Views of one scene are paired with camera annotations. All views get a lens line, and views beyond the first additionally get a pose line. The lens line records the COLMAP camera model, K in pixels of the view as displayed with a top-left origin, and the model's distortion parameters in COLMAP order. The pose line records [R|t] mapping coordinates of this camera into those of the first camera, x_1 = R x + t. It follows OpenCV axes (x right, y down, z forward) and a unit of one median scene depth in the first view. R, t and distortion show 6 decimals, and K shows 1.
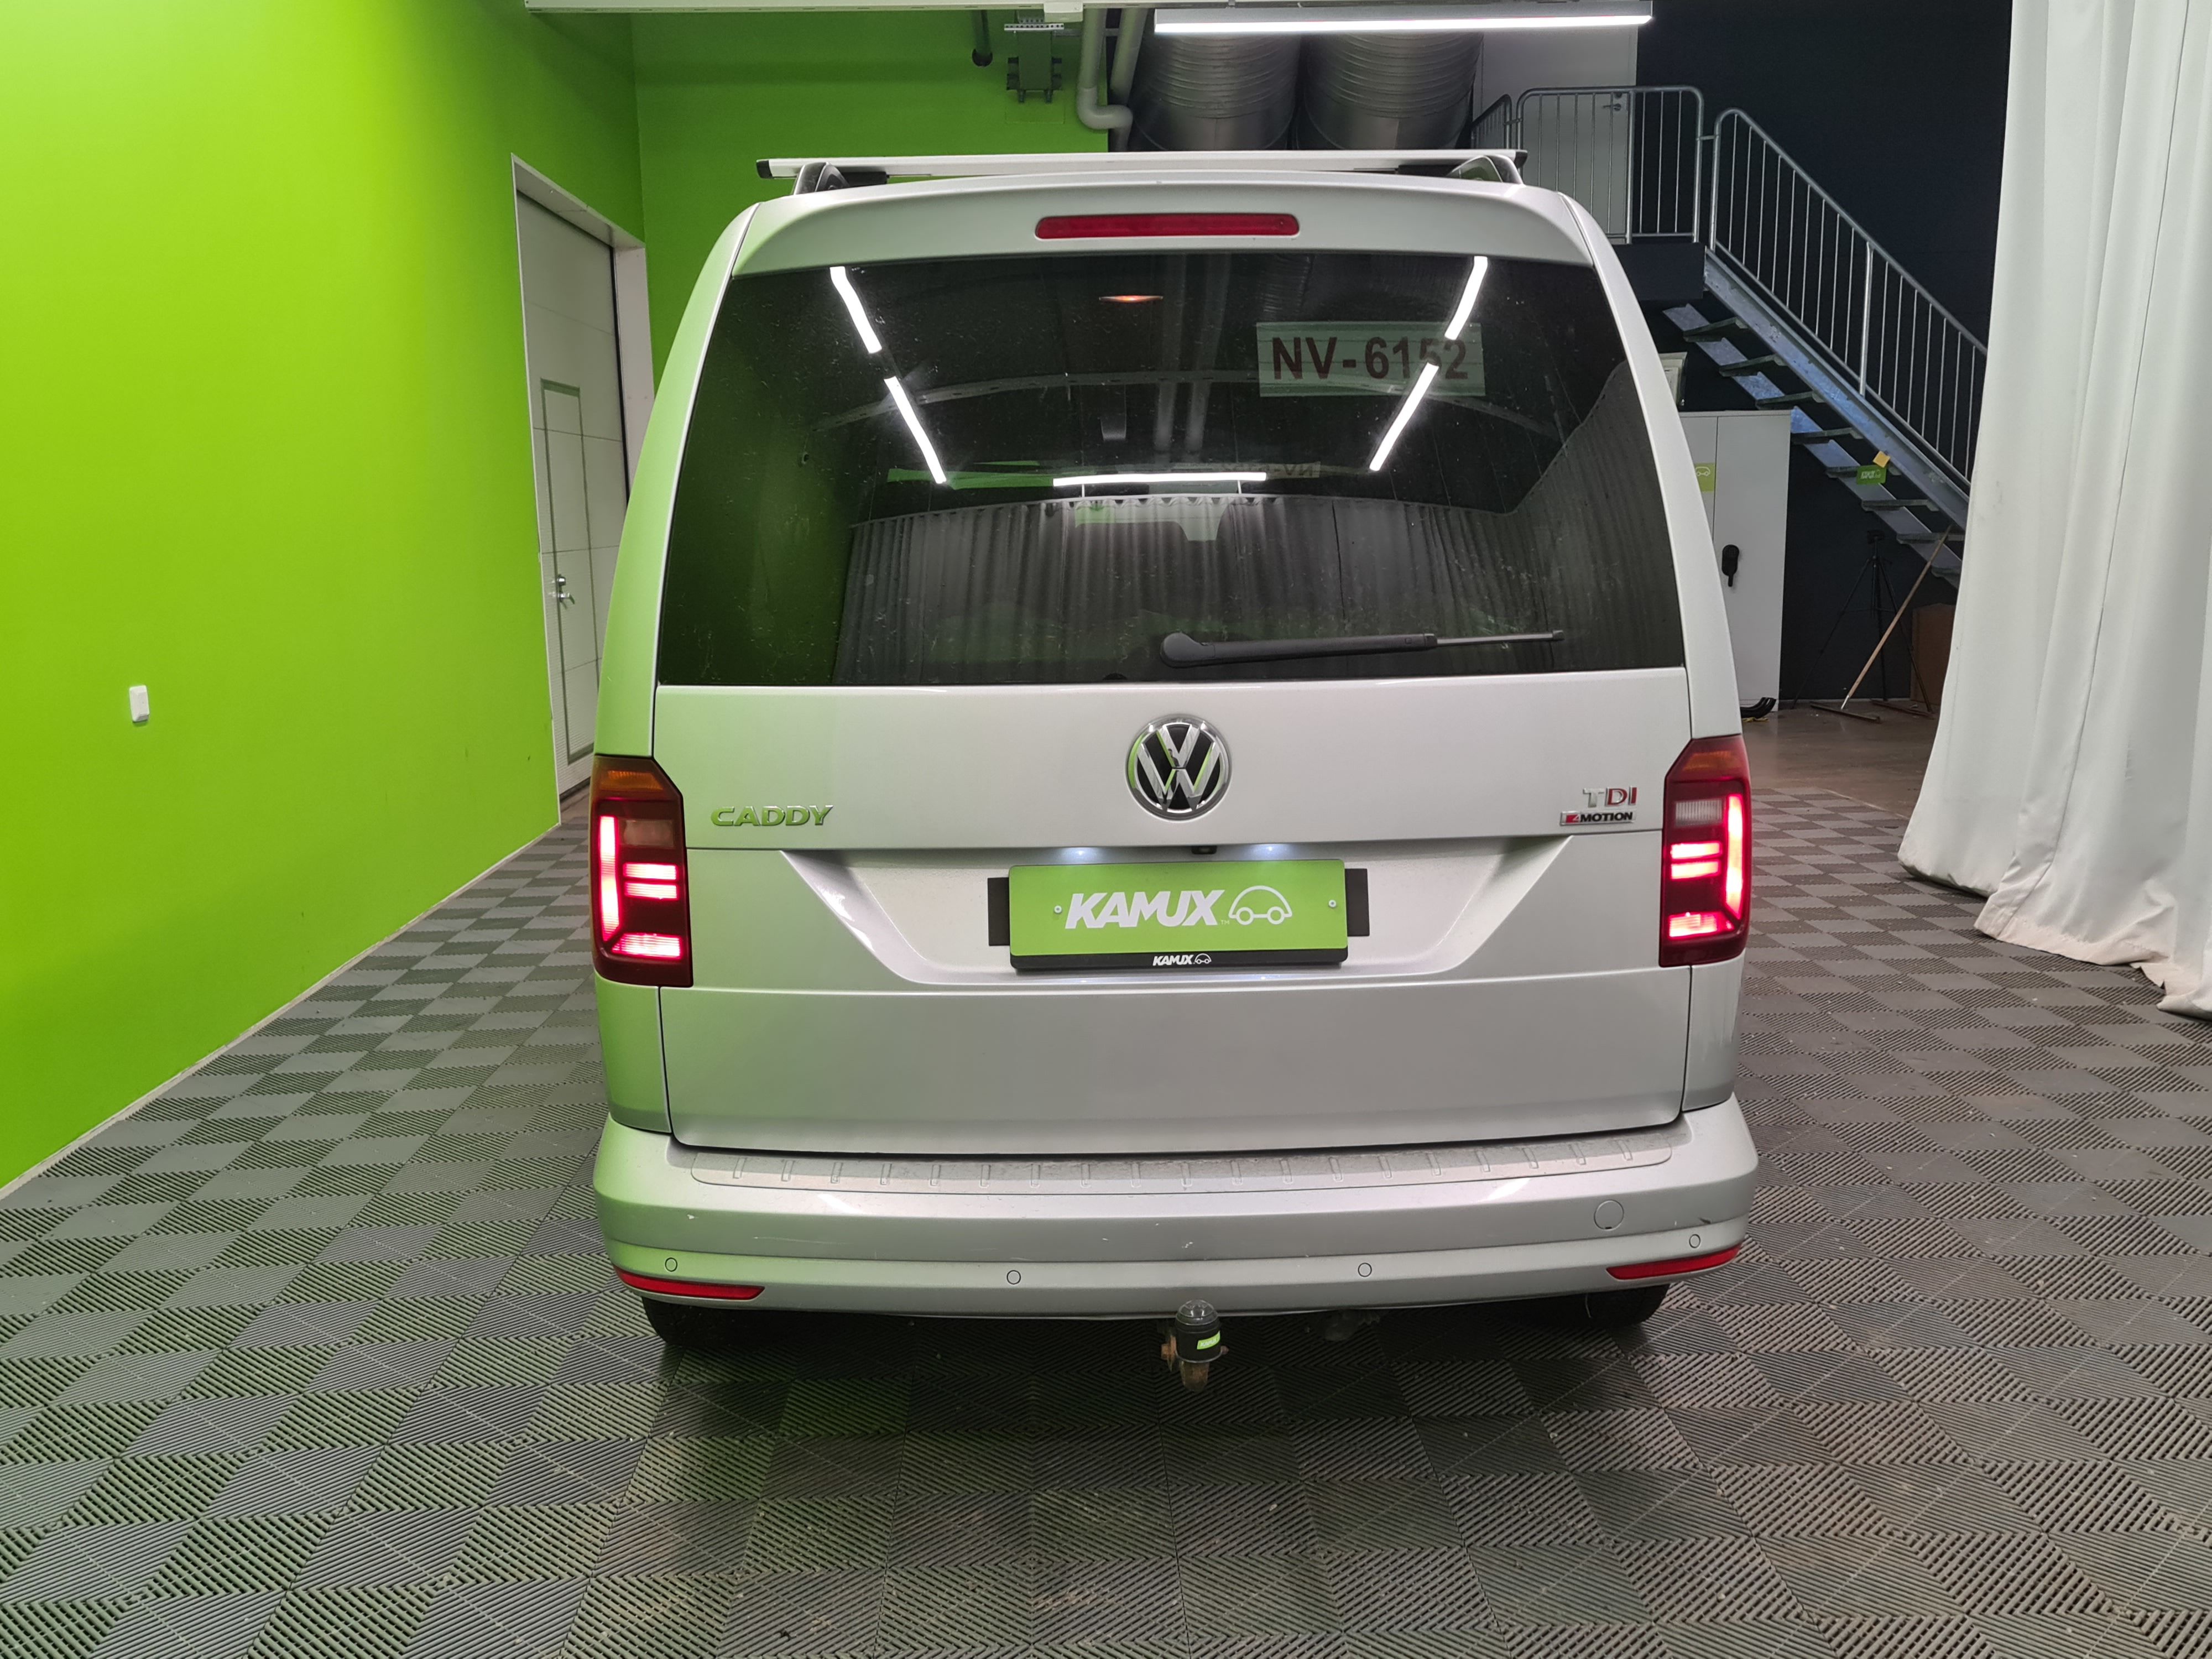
lens RADIAL K [[2100.7, 0, 1106.0], [0, 2100.7, 829.5], [0, 0, 1]] dist [0.002493, -0.002755]
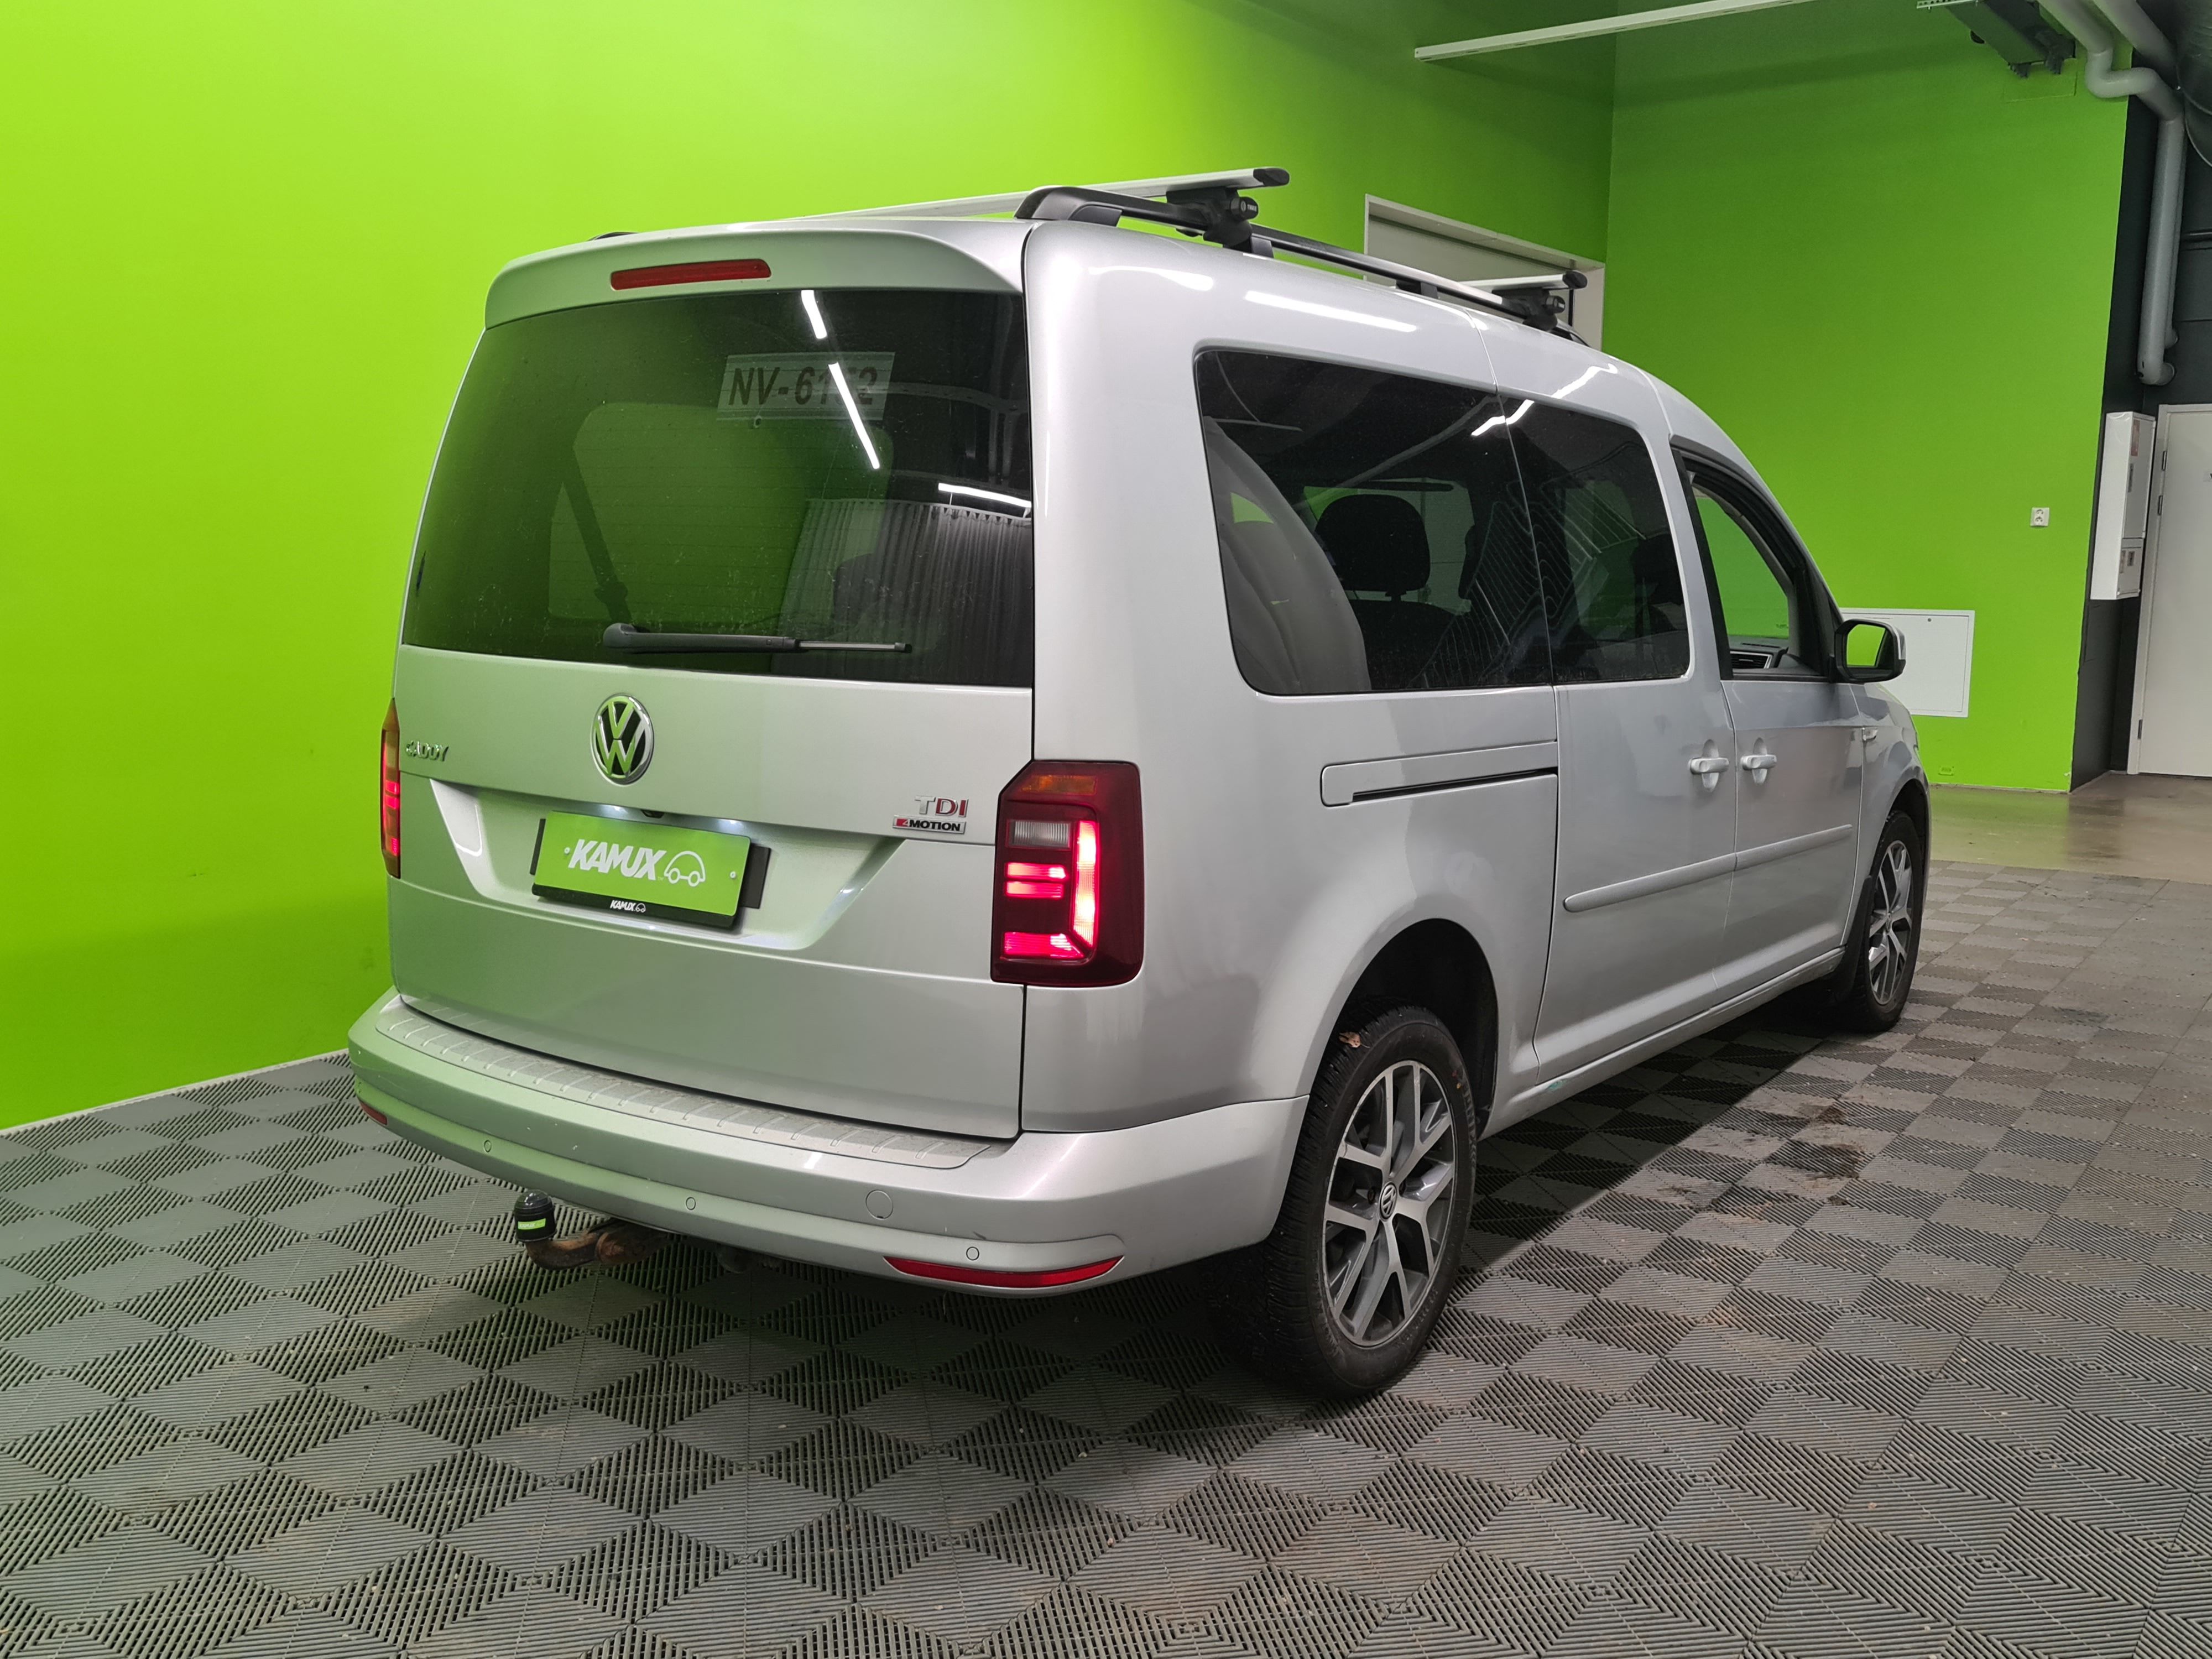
lens RADIAL K [[2100.7, 0, 1106.0], [0, 2100.7, 829.5], [0, 0, 1]] dist [0.002493, -0.002755]
pose [[0.795184, 0.110161, -0.596277, 0.922376], [-0.120171, 0.992484, 0.023101, -0.037837], [0.594341, 0.053286, 0.802446, 0.222437]]
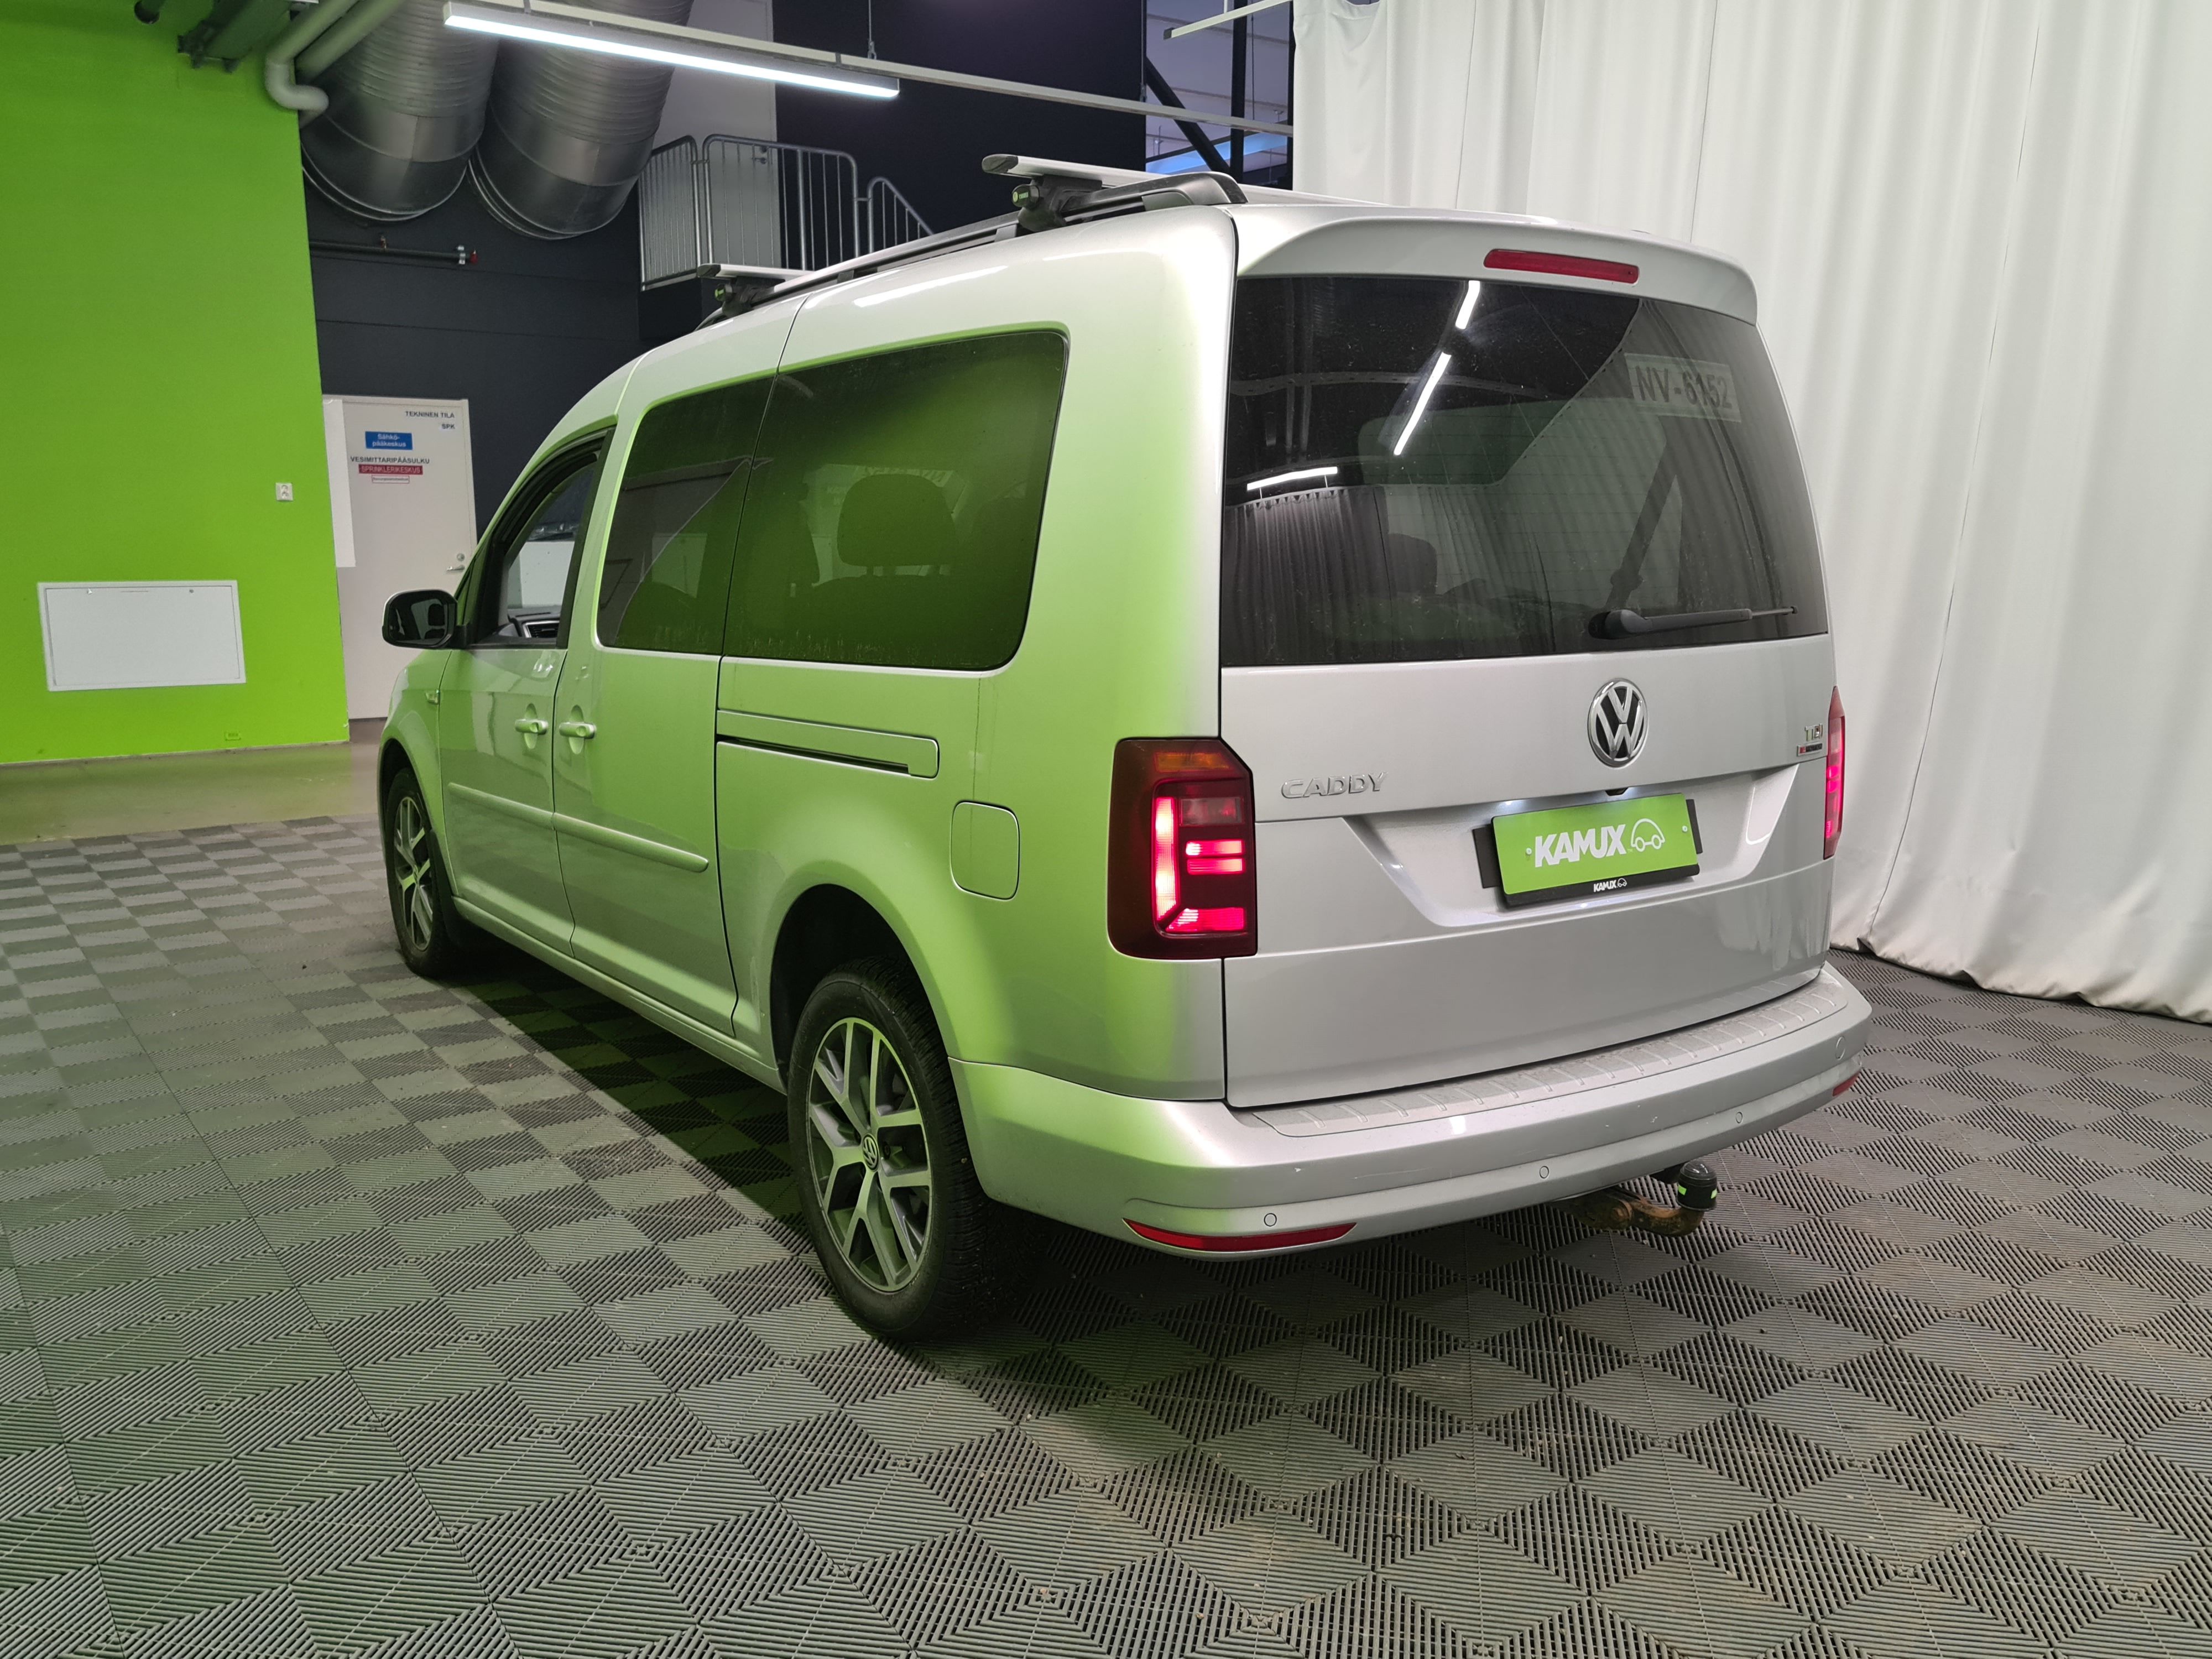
lens RADIAL K [[2018.8, 0, 1106.0], [0, 2018.8, 829.5], [0, 0, 1]] dist [-0.006109, 0.001918]
pose [[0.836289, -0.074196, 0.543245, -0.808833], [0.074028, 0.997009, 0.022209, -0.015296], [-0.543268, 0.021643, 0.839280, 0.197084]]
